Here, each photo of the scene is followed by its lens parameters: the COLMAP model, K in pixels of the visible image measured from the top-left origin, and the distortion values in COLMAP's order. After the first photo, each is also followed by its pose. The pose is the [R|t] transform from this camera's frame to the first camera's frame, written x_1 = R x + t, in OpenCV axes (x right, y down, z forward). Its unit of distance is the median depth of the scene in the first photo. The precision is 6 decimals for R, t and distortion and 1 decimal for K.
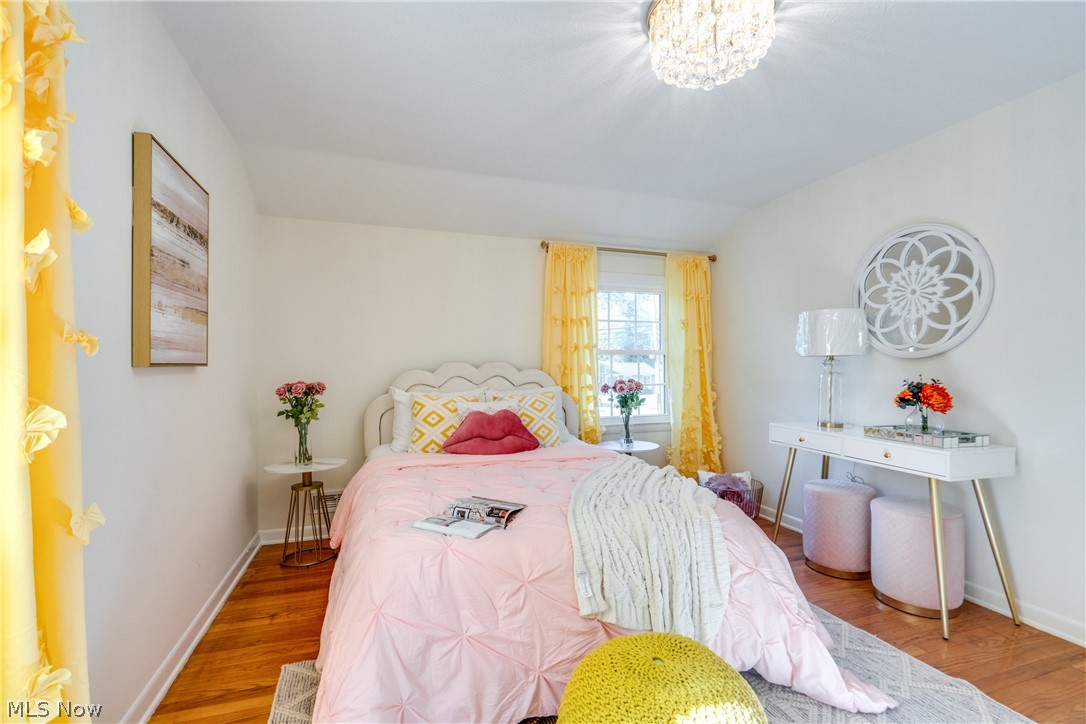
lens RADIAL K [[491.2, 0, 544.9], [0, 491.2, 363.3], [0, 0, 1]] dist [-0.008391, 0.001339]
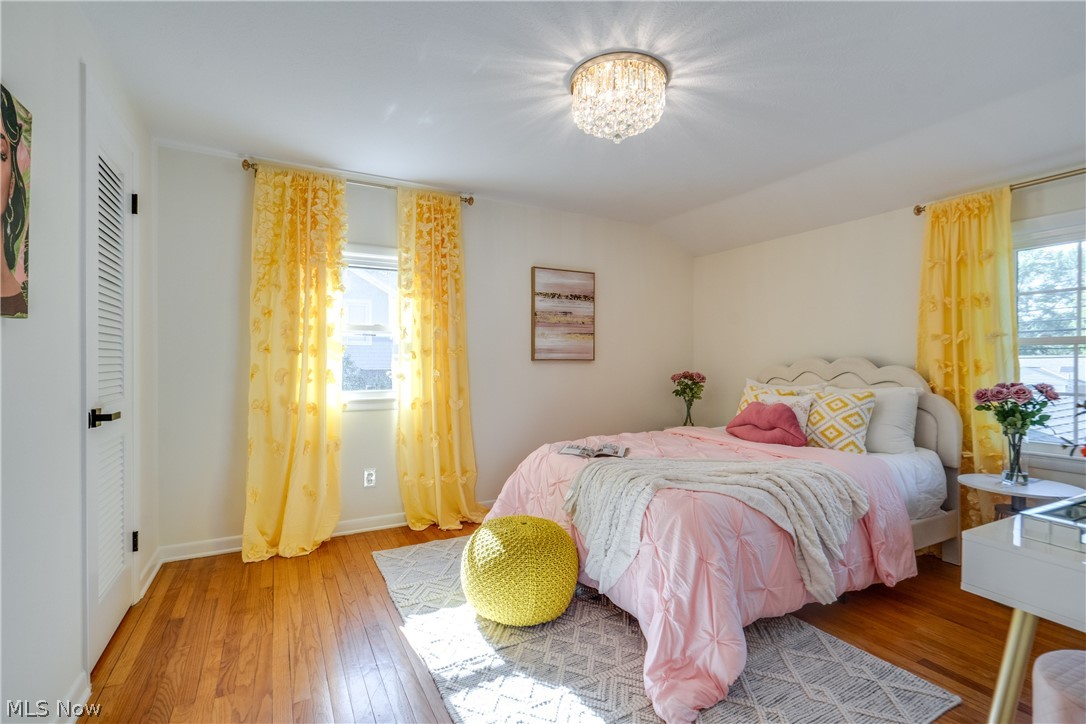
lens RADIAL K [[491.2, 0, 544.0], [0, 491.2, 358.8], [0, 0, 1]] dist [-0.008391, 0.001339]
pose [[0.166353, -0.001457, -0.986065, 0.811754], [0.002999, 0.999995, -0.000971, 0.000243], [0.986062, -0.002796, 0.166356, 0.314965]]
